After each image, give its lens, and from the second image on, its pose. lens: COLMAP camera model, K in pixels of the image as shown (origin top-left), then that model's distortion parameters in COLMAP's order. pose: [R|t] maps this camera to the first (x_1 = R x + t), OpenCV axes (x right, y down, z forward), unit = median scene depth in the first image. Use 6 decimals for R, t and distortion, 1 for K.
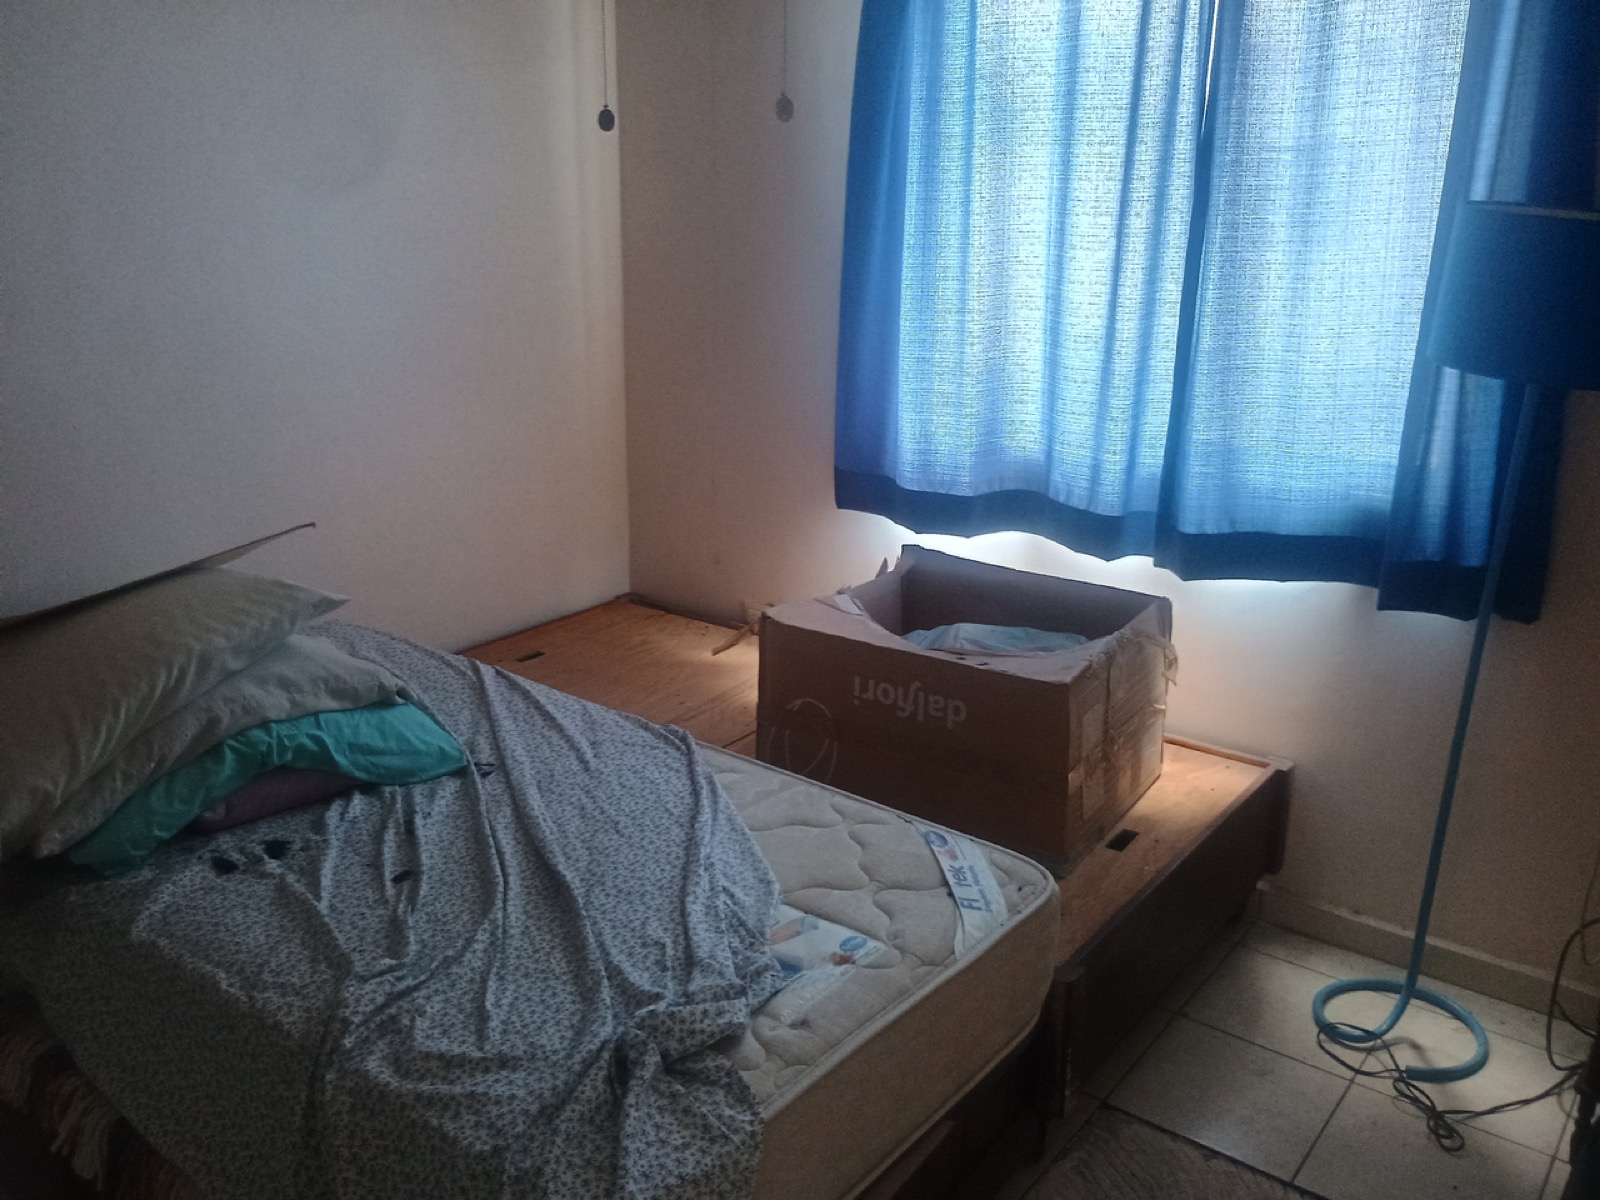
lens RADIAL K [[1377.2, 0, 800.0], [0, 1377.2, 600.0], [0, 0, 1]] dist [-0.011335, 0.003860]
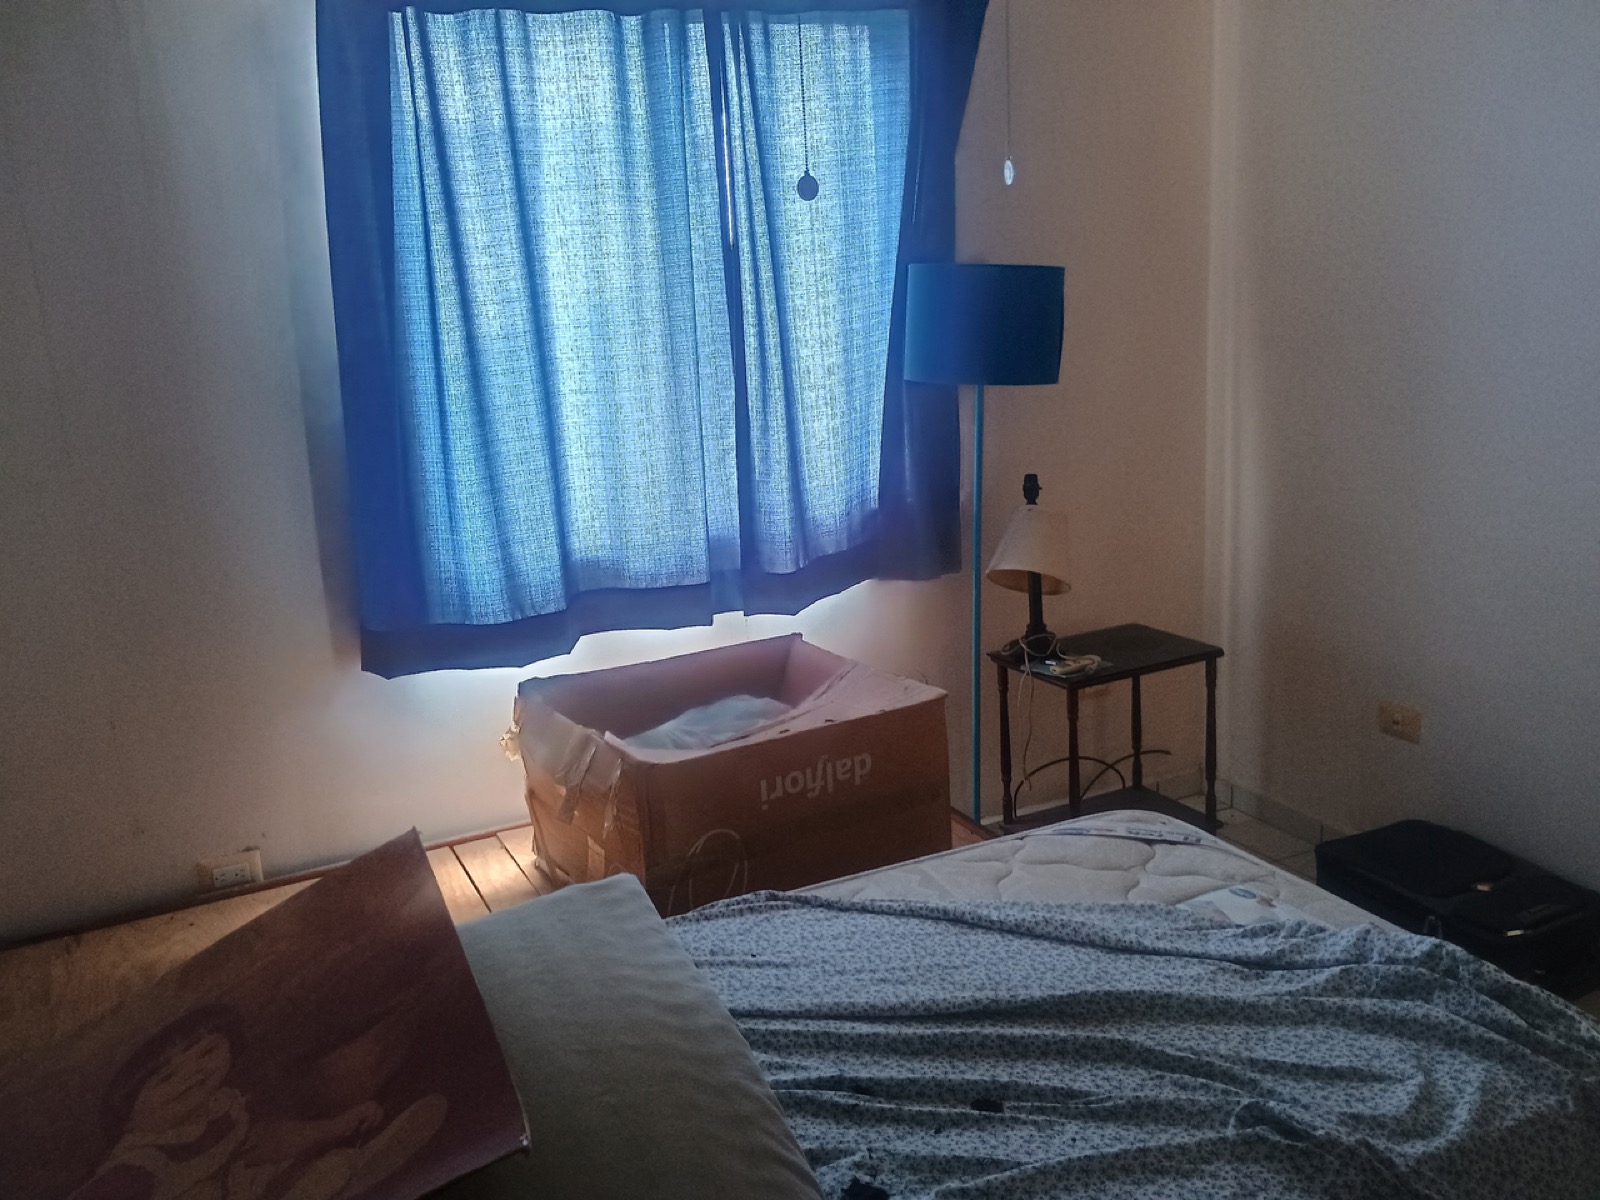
lens RADIAL K [[1377.2, 0, 800.0], [0, 1377.2, 600.0], [0, 0, 1]] dist [-0.011335, 0.003860]
pose [[0.466348, -0.260186, 0.845472, -0.739047], [0.335146, 0.936483, 0.103333, -0.154820], [-0.818656, 0.235167, 0.523927, 0.467662]]
